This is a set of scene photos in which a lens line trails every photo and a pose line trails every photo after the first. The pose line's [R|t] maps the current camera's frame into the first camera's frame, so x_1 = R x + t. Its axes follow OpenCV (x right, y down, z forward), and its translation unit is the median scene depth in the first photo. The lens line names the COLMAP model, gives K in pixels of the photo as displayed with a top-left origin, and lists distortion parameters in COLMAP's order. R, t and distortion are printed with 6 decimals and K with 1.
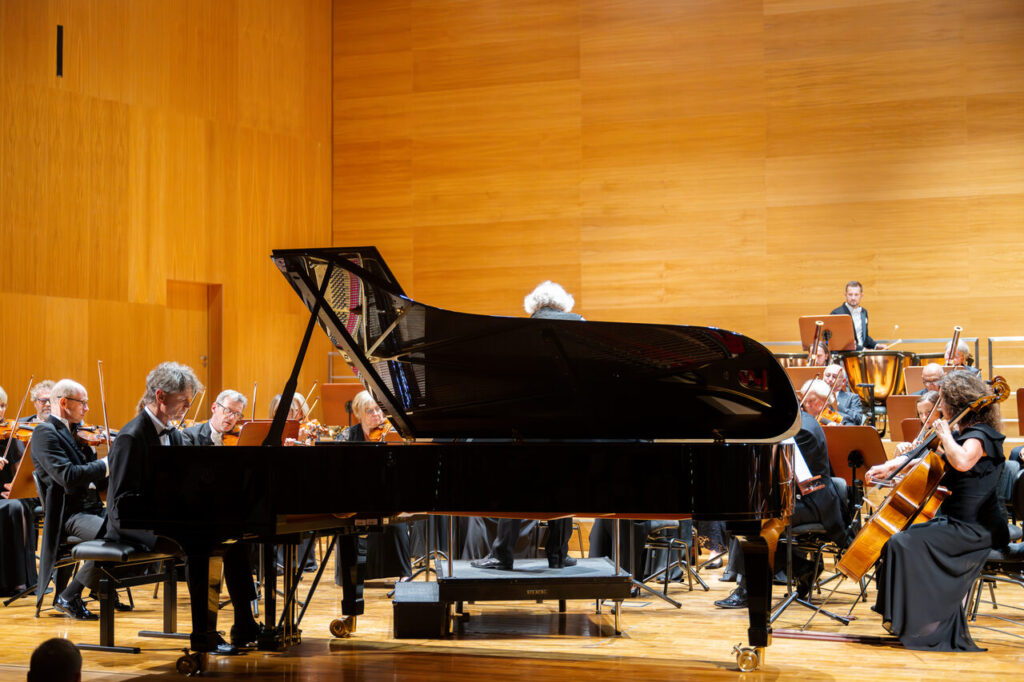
lens RADIAL K [[1586.6, 0, 512.0], [0, 1586.6, 341.0], [0, 0, 1]] dist [-0.014942, -0.154626]
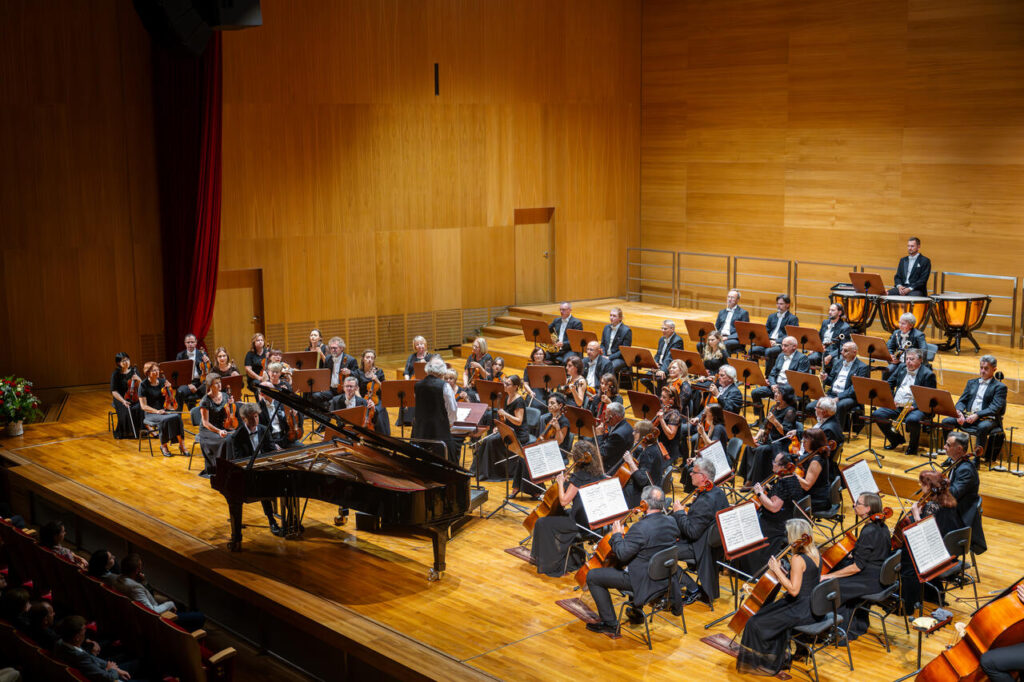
lens RADIAL K [[1267.8, 0, 479.3], [0, 1267.8, 341.0], [0, 0, 1]] dist [0.011320, -0.005030]
pose [[0.887652, 0.064315, -0.456002, 0.352927], [0.032604, 0.978938, 0.201536, -0.170371], [0.459360, -0.193762, 0.866859, -0.171433]]
